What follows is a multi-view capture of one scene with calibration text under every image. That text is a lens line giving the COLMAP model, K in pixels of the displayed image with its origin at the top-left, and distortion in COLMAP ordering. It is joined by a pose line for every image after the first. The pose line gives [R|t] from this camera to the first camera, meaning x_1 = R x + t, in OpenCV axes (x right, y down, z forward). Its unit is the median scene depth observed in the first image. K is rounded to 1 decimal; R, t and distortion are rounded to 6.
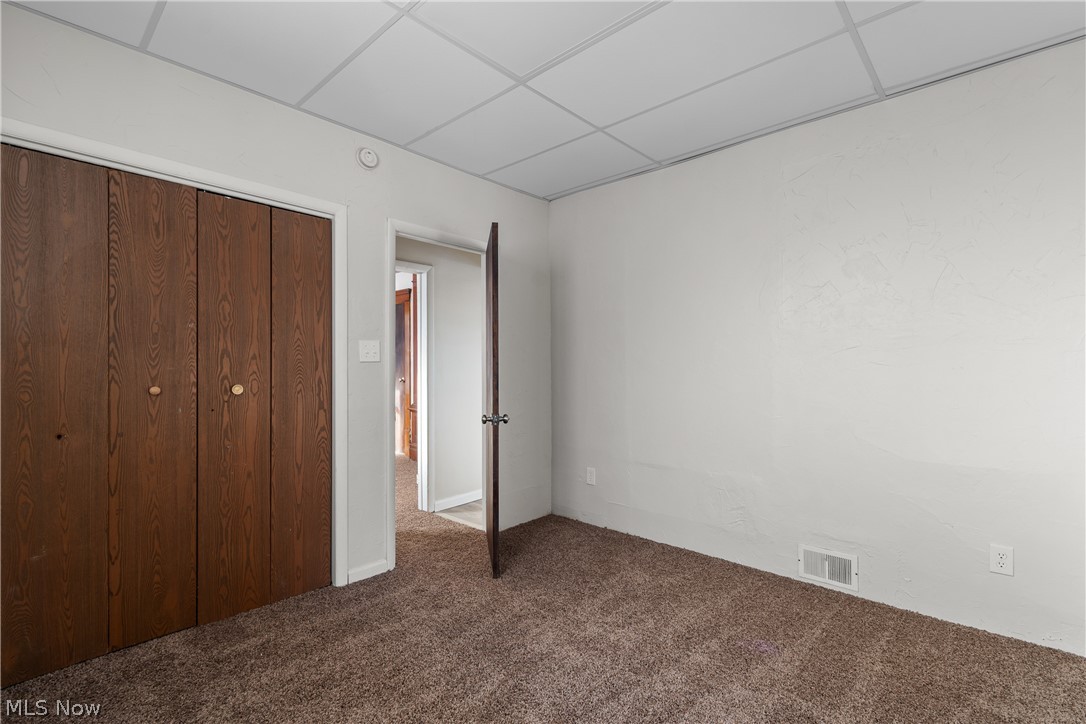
lens RADIAL K [[496.0, 0, 543.0], [0, 496.0, 362.0], [0, 0, 1]] dist [0.000449, -0.000008]
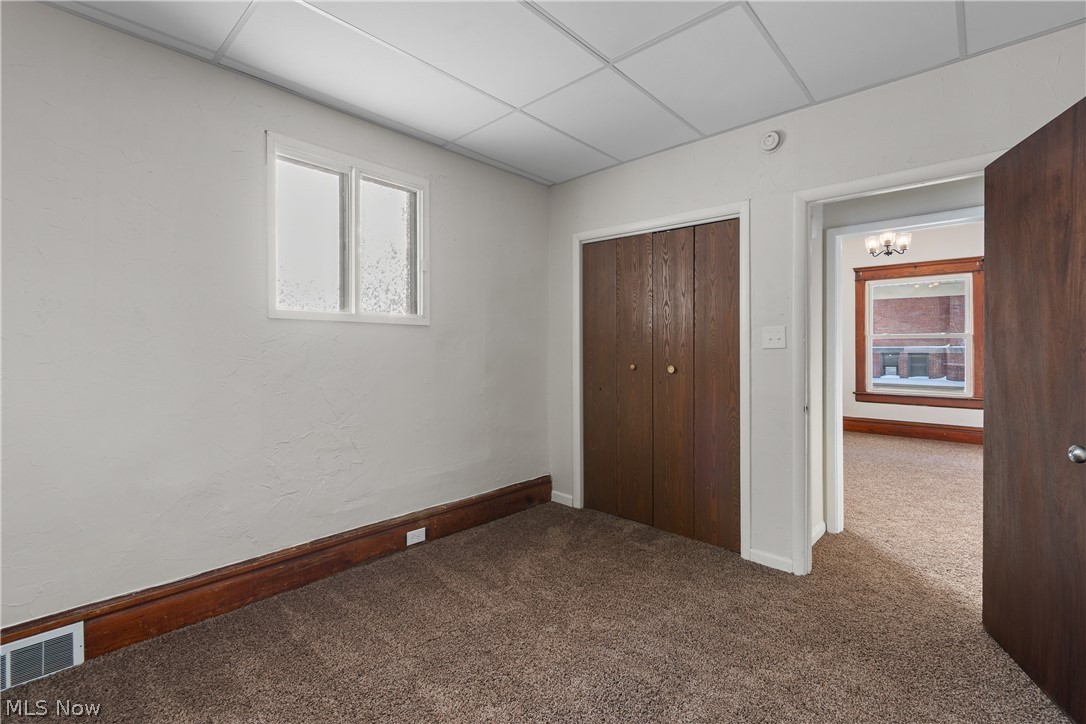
lens RADIAL K [[475.6, 0, 544.1], [0, 475.6, 347.8], [0, 0, 1]] dist [0.000704, -0.000036]
pose [[-0.003484, -0.005153, -0.999981, 0.686677], [0.006036, 0.999968, -0.005174, 0.000915], [0.999976, -0.006054, -0.003453, 0.638650]]
